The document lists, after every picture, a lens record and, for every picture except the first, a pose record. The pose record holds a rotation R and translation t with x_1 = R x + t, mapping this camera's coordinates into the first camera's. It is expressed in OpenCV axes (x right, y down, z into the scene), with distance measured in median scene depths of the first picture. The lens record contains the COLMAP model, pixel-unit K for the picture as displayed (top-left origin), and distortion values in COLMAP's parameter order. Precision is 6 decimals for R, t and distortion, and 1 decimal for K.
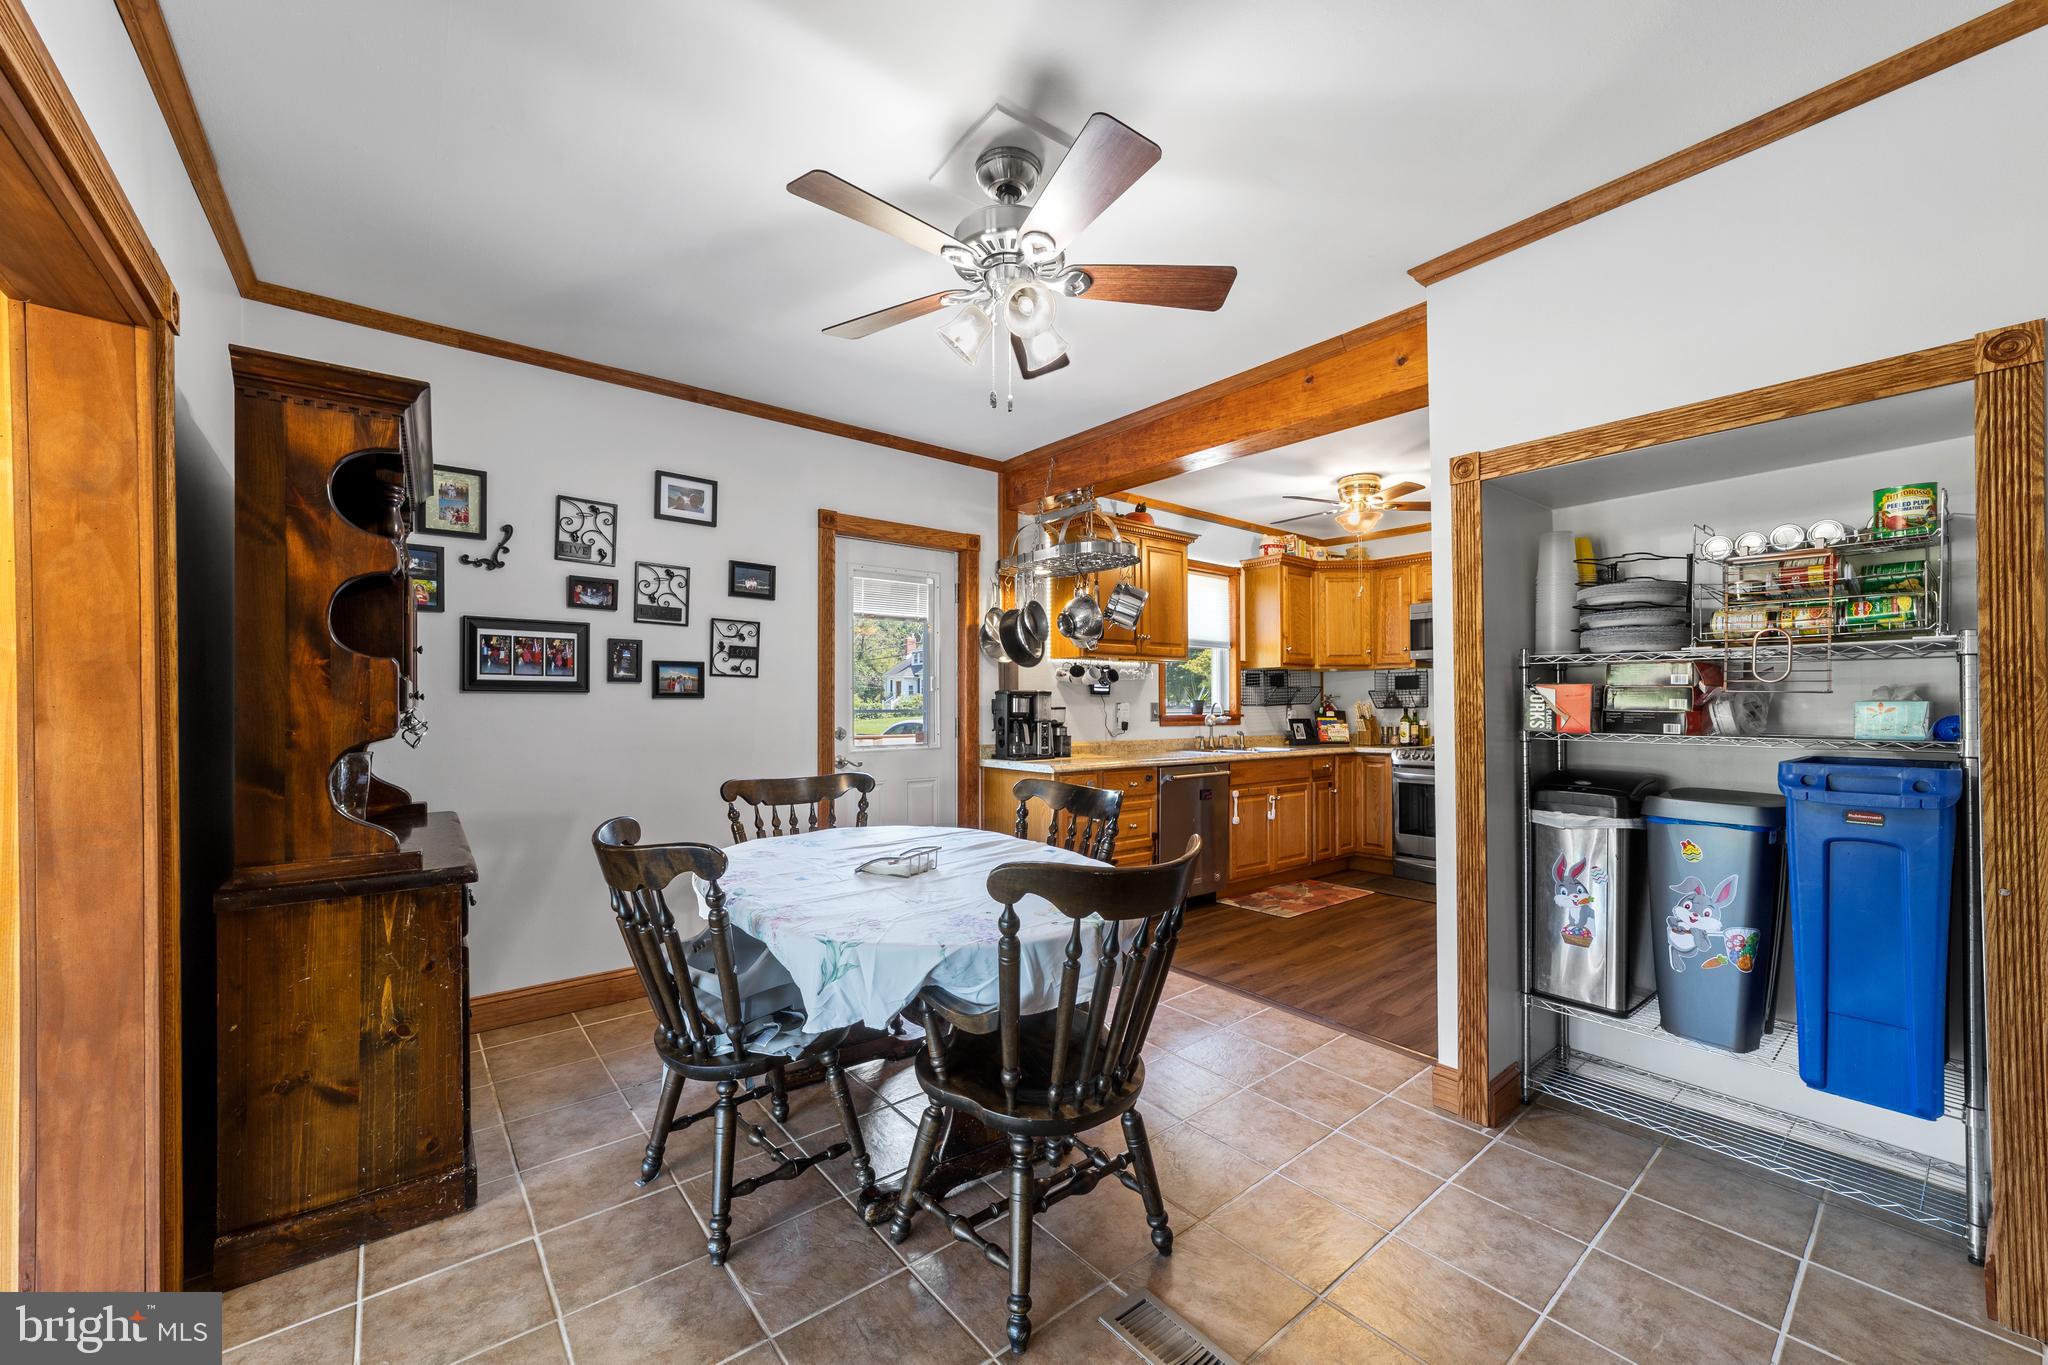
lens RADIAL K [[794.3, 0, 1039.3], [0, 794.3, 696.8], [0, 0, 1]] dist [-0.015851, 0.003337]
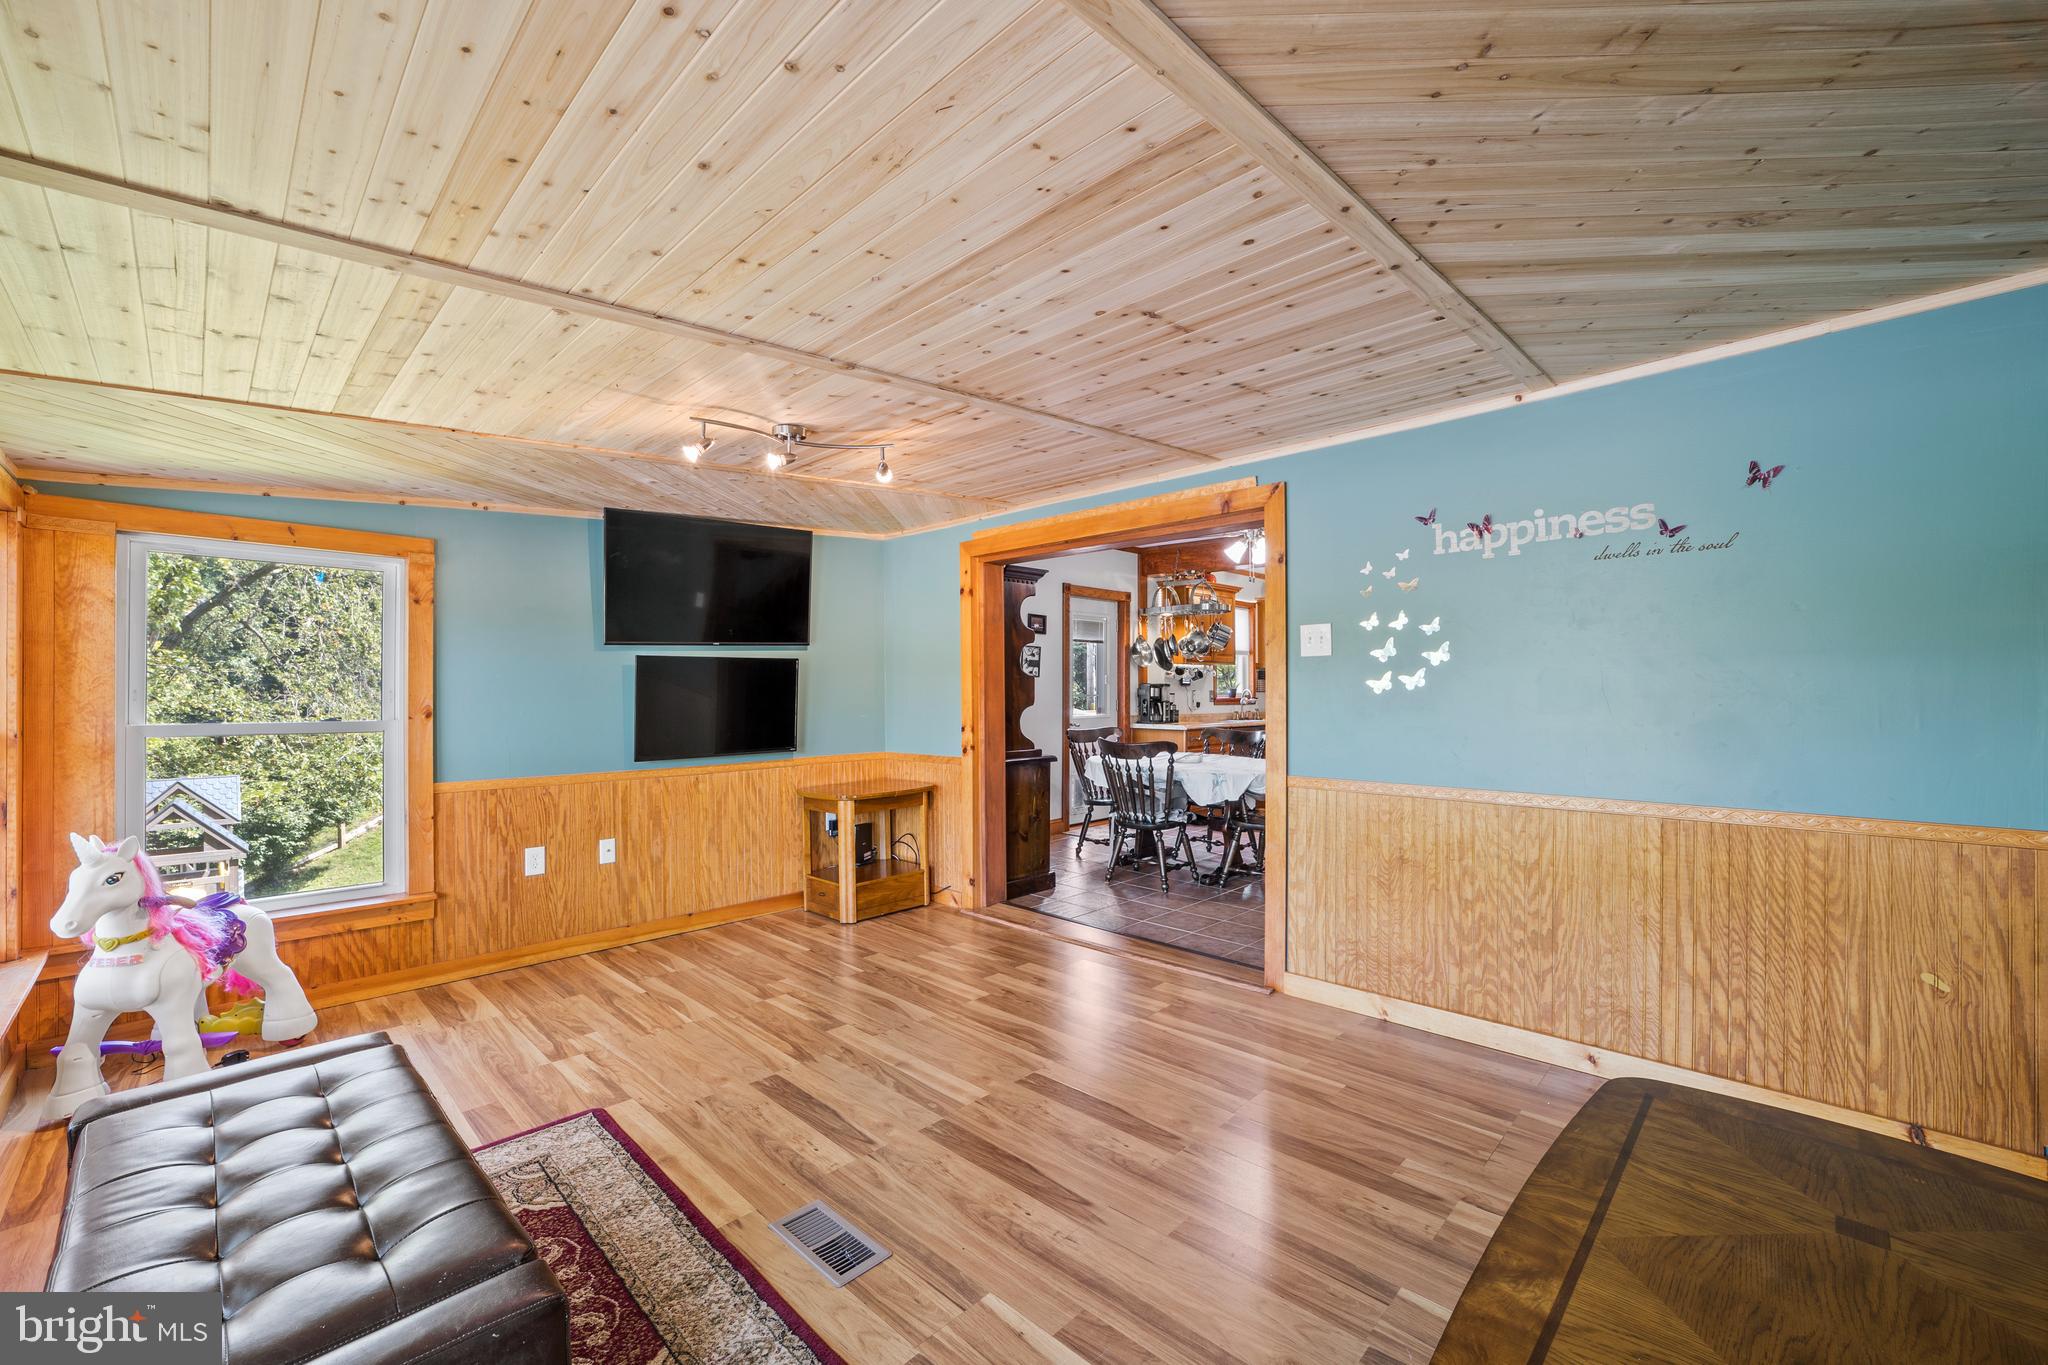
lens RADIAL K [[794.3, 0, 1026.7], [0, 794.3, 695.5], [0, 0, 1]] dist [-0.015851, 0.003337]
pose [[0.994904, -0.003665, 0.100760, -0.430736], [0.002513, 0.999930, 0.011559, -0.002095], [-0.100795, -0.011247, 0.994844, -0.620172]]
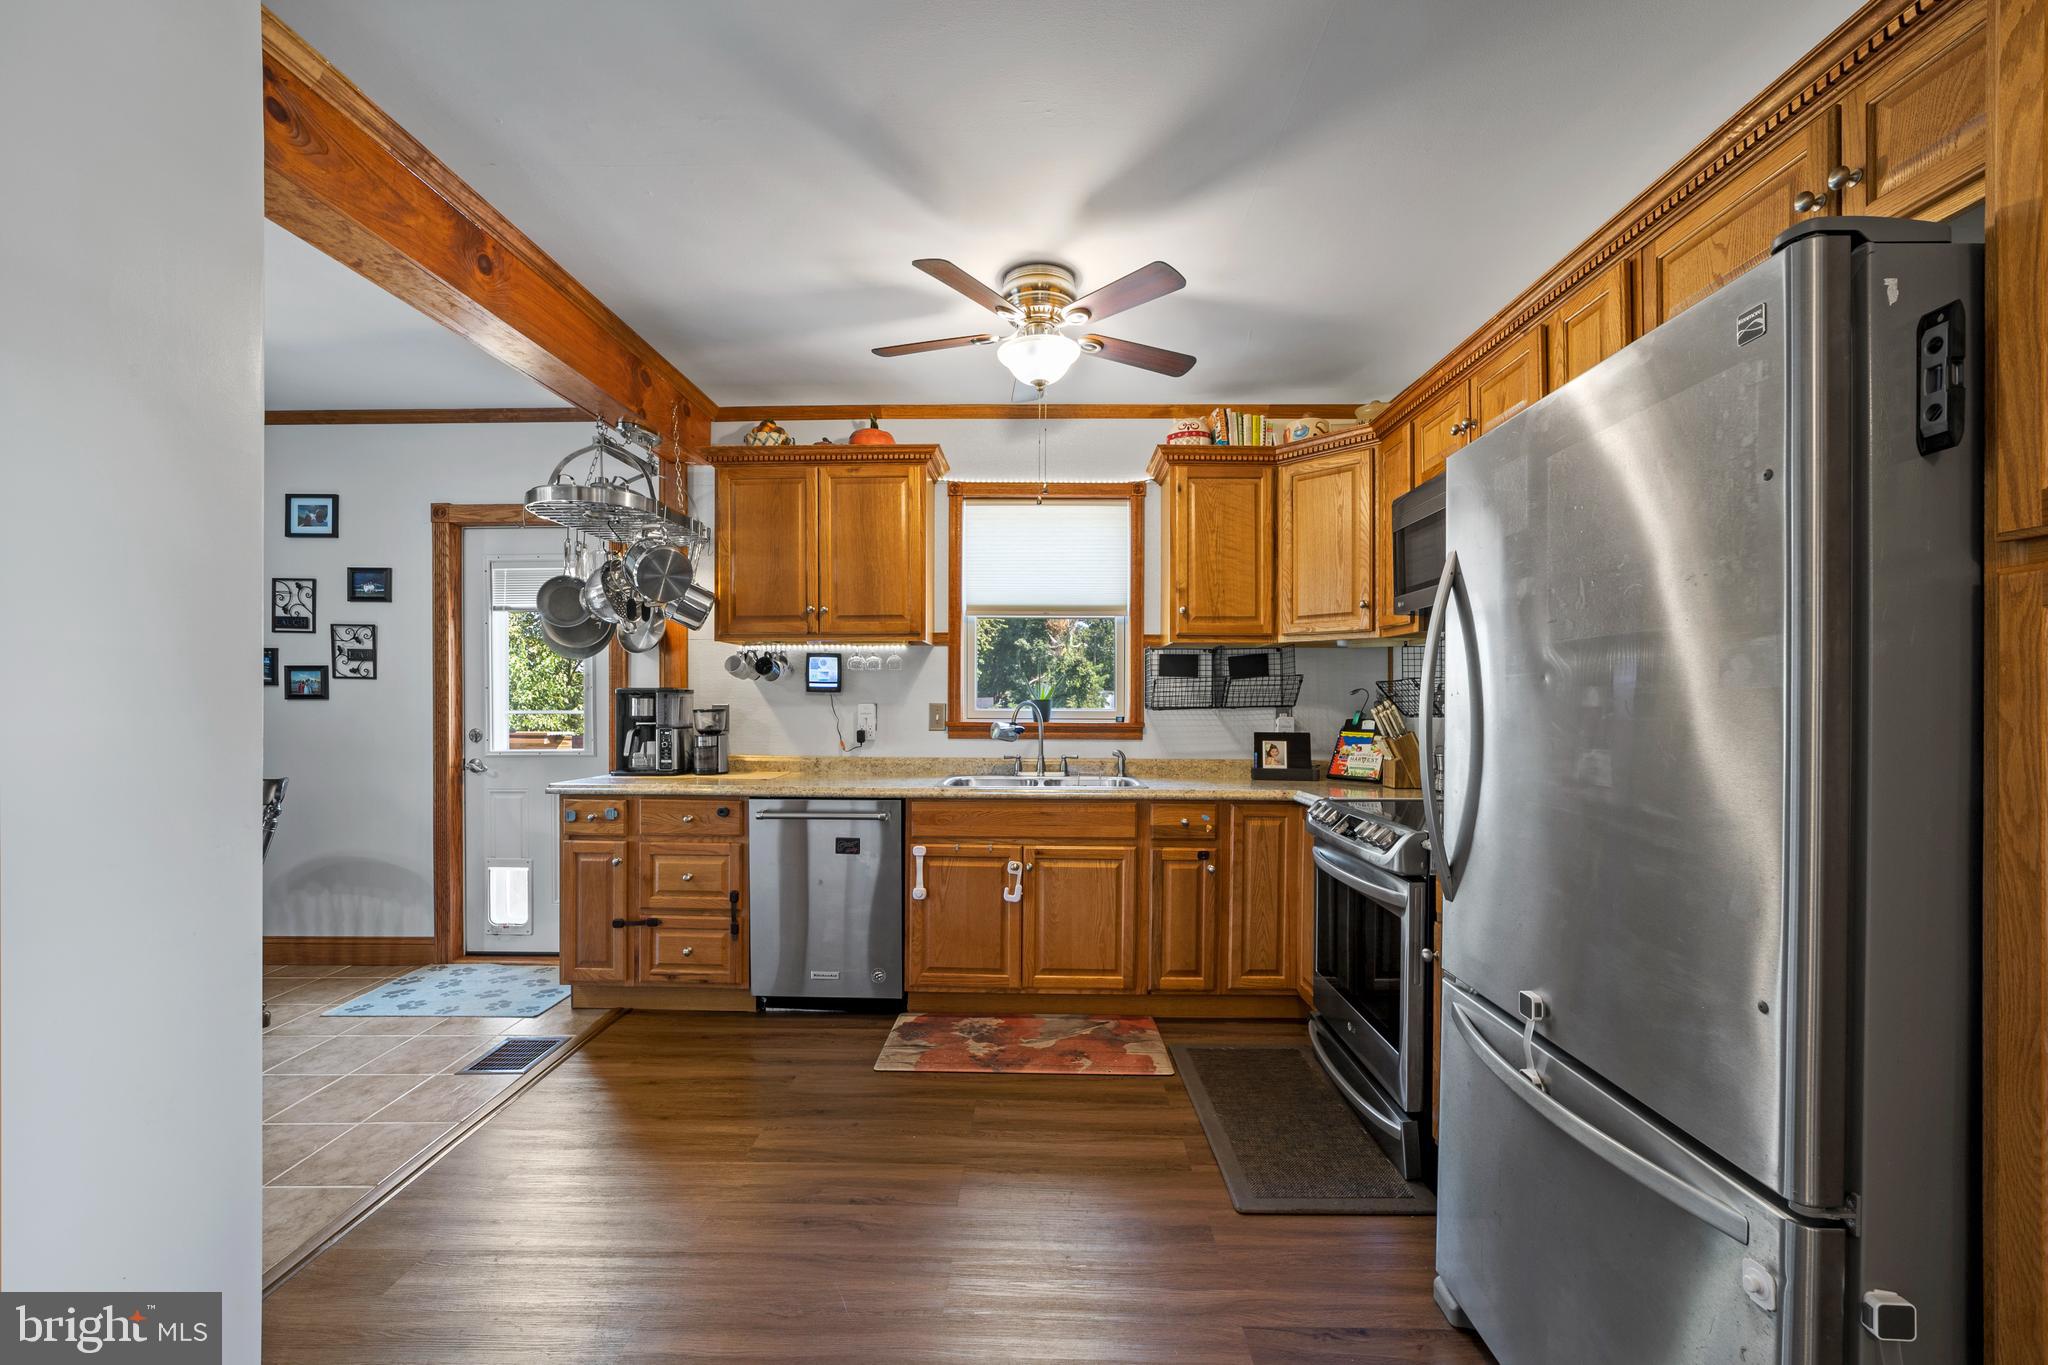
lens RADIAL K [[794.3, 0, 1051.3], [0, 794.3, 712.9], [0, 0, 1]] dist [-0.015851, 0.003337]
pose [[0.760689, 0.011999, -0.649005, 0.737331], [0.004274, 0.999715, 0.023492, -0.000328], [0.649102, -0.020644, 0.760421, 0.599791]]
